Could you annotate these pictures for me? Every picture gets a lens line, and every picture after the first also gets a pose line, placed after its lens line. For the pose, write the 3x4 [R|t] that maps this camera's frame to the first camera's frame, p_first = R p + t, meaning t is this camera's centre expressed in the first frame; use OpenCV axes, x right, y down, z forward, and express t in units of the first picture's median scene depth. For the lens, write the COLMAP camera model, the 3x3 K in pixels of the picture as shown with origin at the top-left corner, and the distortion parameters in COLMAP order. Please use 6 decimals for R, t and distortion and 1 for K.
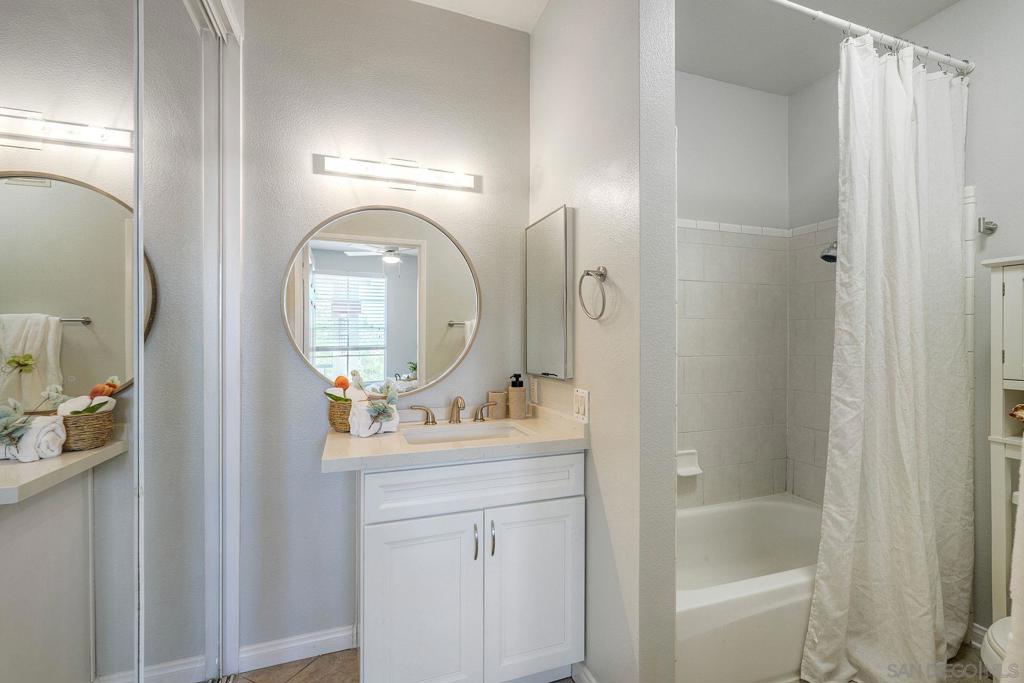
lens RADIAL K [[453.3, 0, 518.3], [0, 453.3, 339.9], [0, 0, 1]] dist [0.001722, 0.000842]
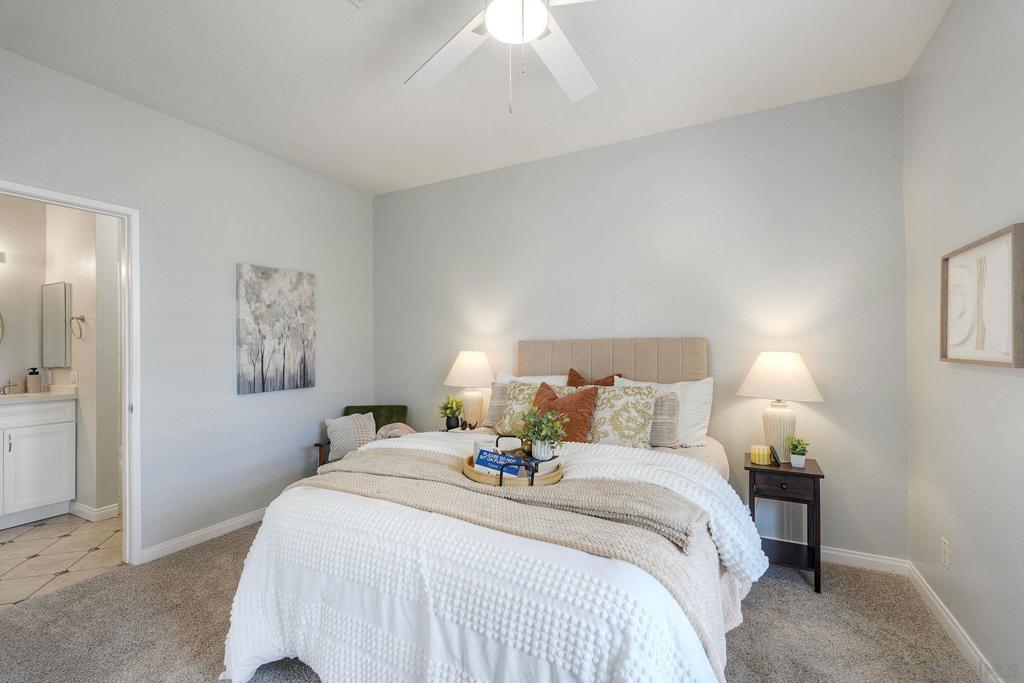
lens RADIAL K [[453.3, 0, 515.0], [0, 453.3, 343.9], [0, 0, 1]] dist [0.001722, 0.000842]
pose [[0.736255, -0.002394, 0.676700, 0.210435], [0.012743, 0.999865, -0.010328, 0.029313], [-0.676584, 0.016227, 0.736186, -1.855252]]
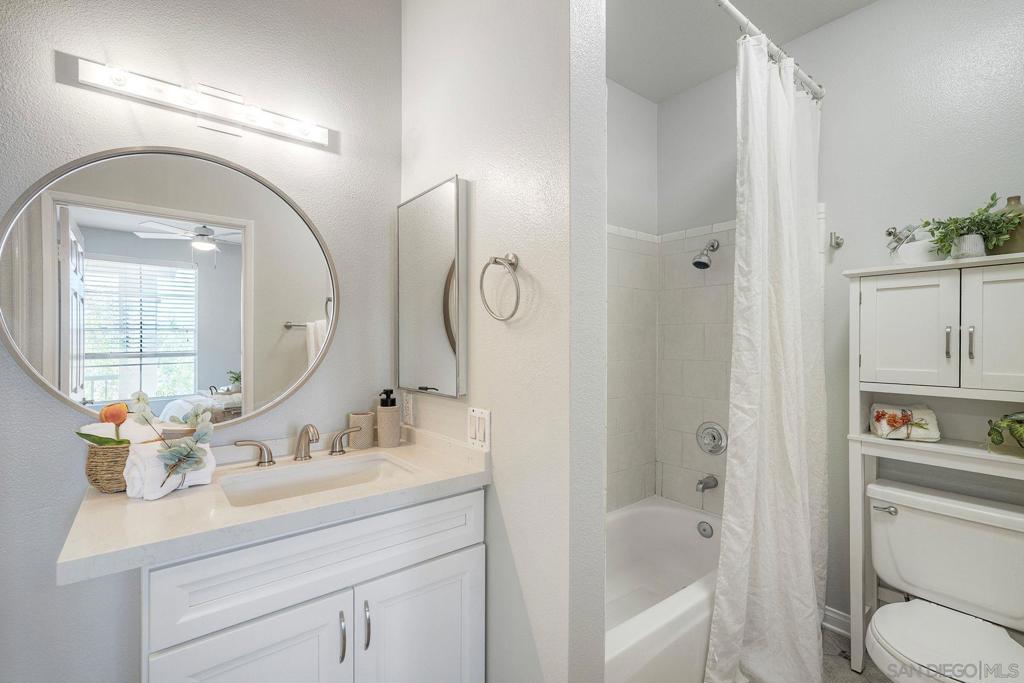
lens RADIAL K [[453.3, 0, 507.8], [0, 453.3, 344.5], [0, 0, 1]] dist [0.001722, 0.000842]
pose [[0.950581, -0.002358, 0.310466, -0.057718], [0.001871, 0.999997, 0.001867, -0.005003], [-0.310470, -0.001194, 0.950583, 0.220647]]
